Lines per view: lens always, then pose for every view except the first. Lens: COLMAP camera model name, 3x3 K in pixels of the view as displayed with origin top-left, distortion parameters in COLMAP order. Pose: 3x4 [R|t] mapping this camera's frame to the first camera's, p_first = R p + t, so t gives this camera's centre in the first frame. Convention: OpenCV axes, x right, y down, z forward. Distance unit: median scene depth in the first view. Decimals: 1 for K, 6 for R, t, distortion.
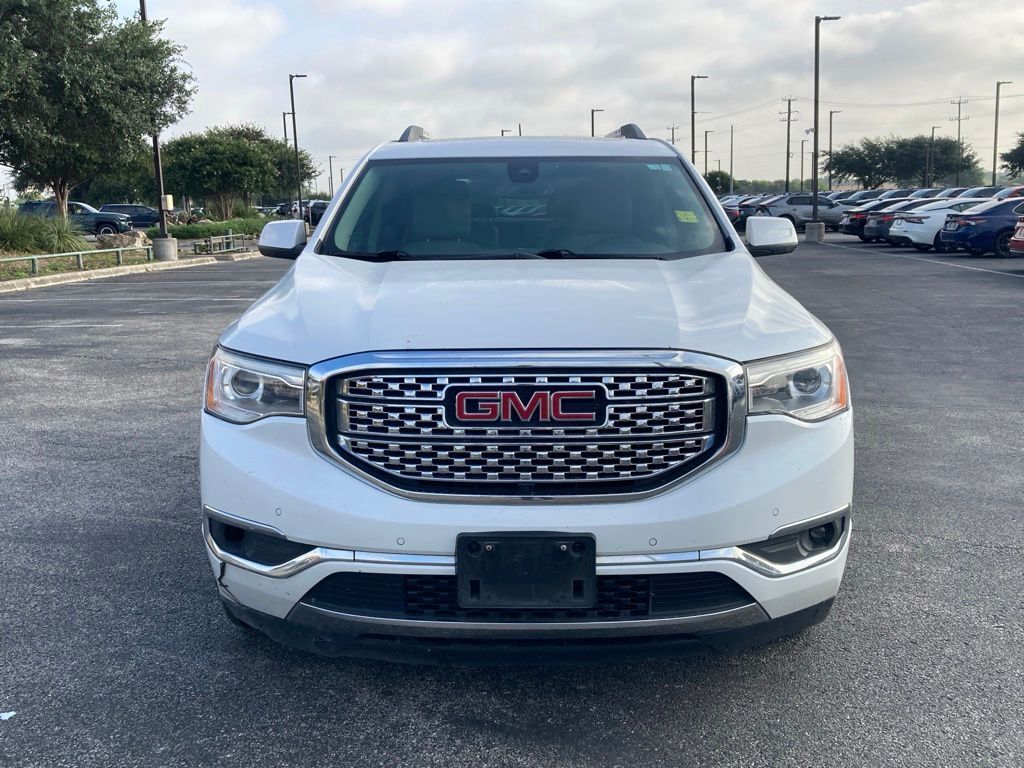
lens RADIAL K [[1005.8, 0, 512.0], [0, 1005.8, 384.0], [0, 0, 1]] dist [0.096989, -0.201594]
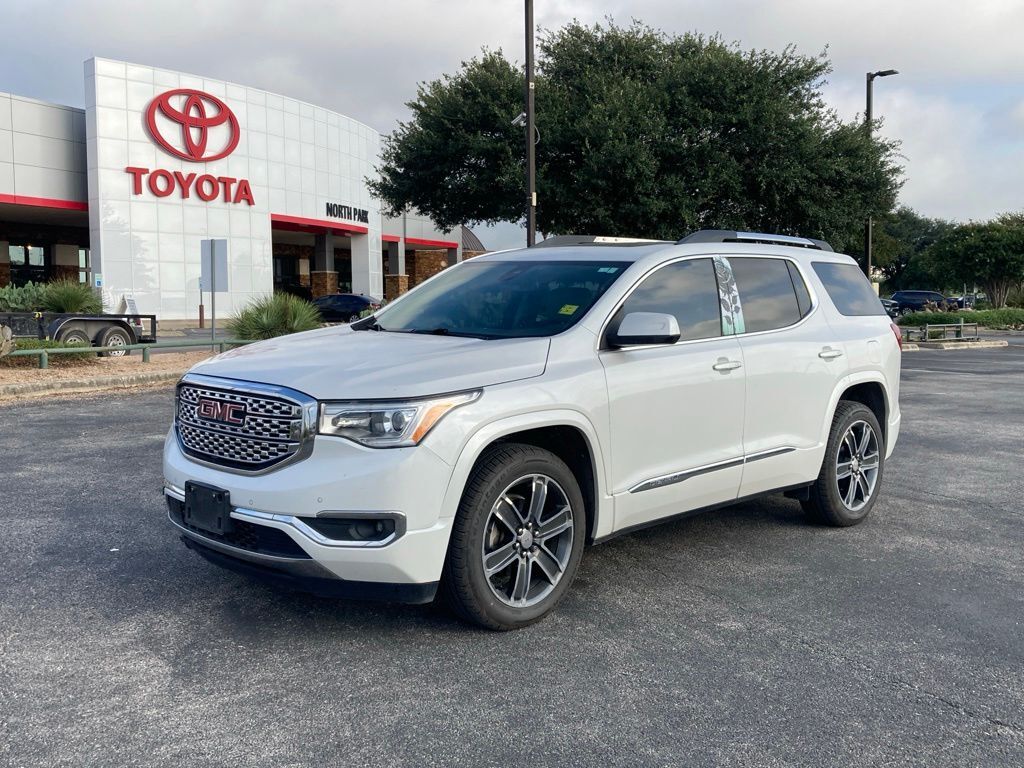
lens RADIAL K [[1005.8, 0, 512.0], [0, 1005.8, 384.0], [0, 0, 1]] dist [0.096989, -0.201594]
pose [[0.729410, 0.085459, -0.678718, 1.514641], [-0.141378, 0.989578, -0.027337, -0.046034], [0.669308, 0.115896, 0.733890, 0.060526]]
